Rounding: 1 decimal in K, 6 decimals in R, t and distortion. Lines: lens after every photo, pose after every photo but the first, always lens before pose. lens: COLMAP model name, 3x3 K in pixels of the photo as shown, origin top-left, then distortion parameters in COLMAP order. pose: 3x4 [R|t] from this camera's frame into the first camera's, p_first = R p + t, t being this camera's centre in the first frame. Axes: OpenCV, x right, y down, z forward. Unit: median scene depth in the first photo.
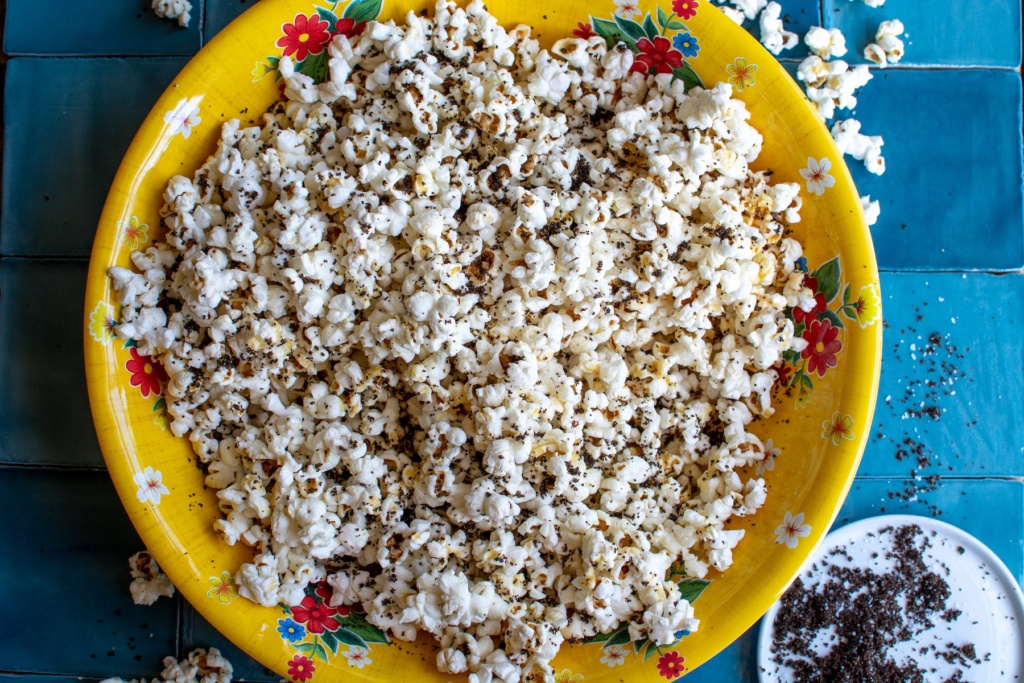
lens RADIAL K [[1533.5, 0, 513.2], [0, 1533.5, 341.3], [0, 0, 1]] dist [-0.133737, 0.000000]
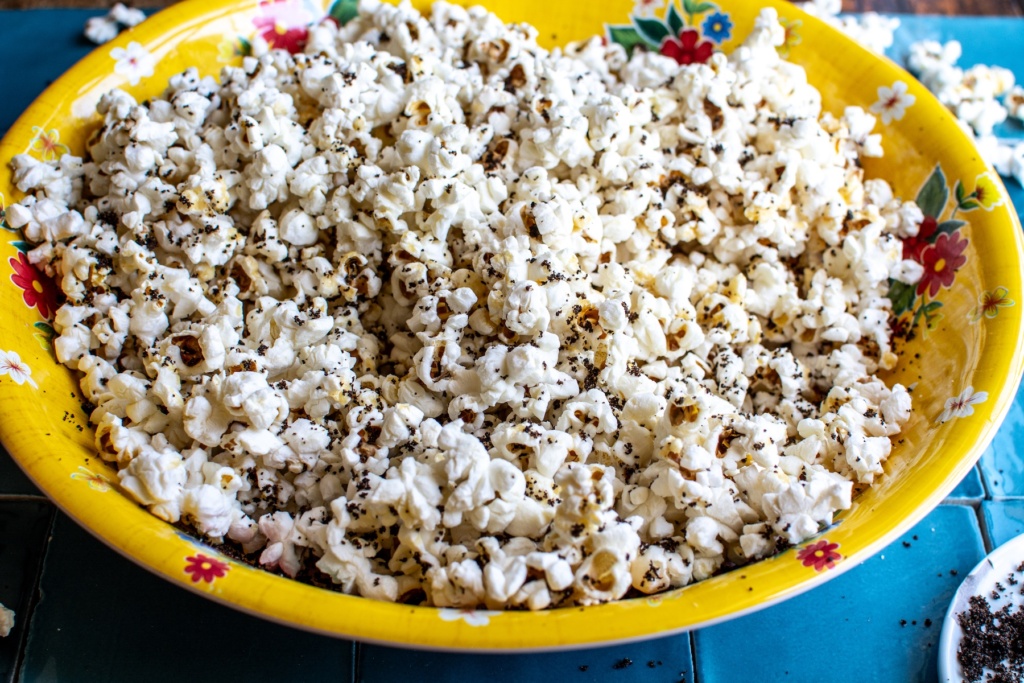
lens RADIAL K [[1533.5, 0, 508.9], [0, 1533.5, 341.1], [0, 0, 1]] dist [-0.133737, 0.000000]
pose [[0.999330, -0.006179, 0.036069, -0.040795], [0.028661, 0.744984, -0.666467, 0.537343], [-0.022752, 0.667054, 0.744662, 0.479313]]
